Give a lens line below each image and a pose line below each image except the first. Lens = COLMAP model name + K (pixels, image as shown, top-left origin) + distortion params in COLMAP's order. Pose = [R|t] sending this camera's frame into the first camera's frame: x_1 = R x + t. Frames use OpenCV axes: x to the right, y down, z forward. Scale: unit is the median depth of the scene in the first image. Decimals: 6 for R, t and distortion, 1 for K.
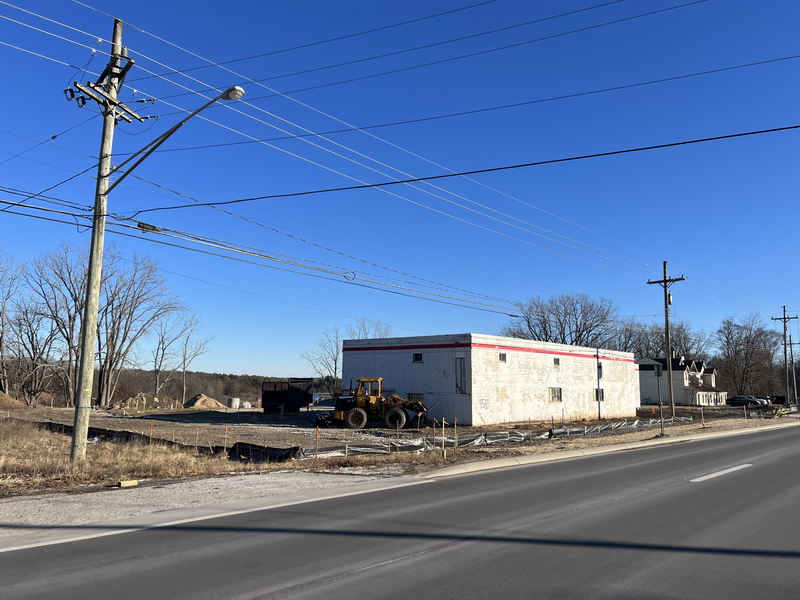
lens RADIAL K [[651.6, 0, 400.0], [0, 651.6, 300.0], [0, 0, 1]] dist [-0.006149, -0.002700]
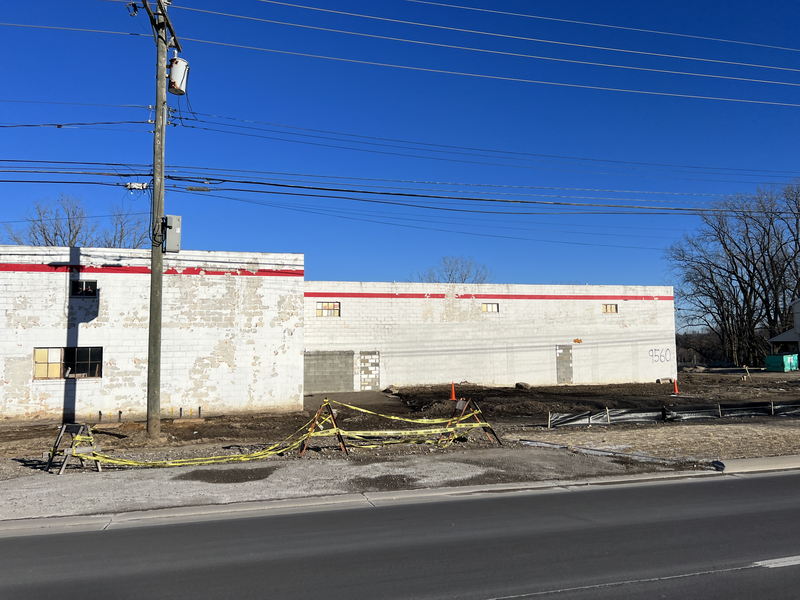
lens RADIAL K [[613.5, 0, 400.0], [0, 613.5, 300.0], [0, 0, 1]] dist [0.025413, -0.007025]
pose [[0.840735, -0.057683, -0.538365, 0.757690], [0.096524, 0.994349, 0.044197, 0.123182], [0.532773, -0.089123, 0.841552, 0.882961]]
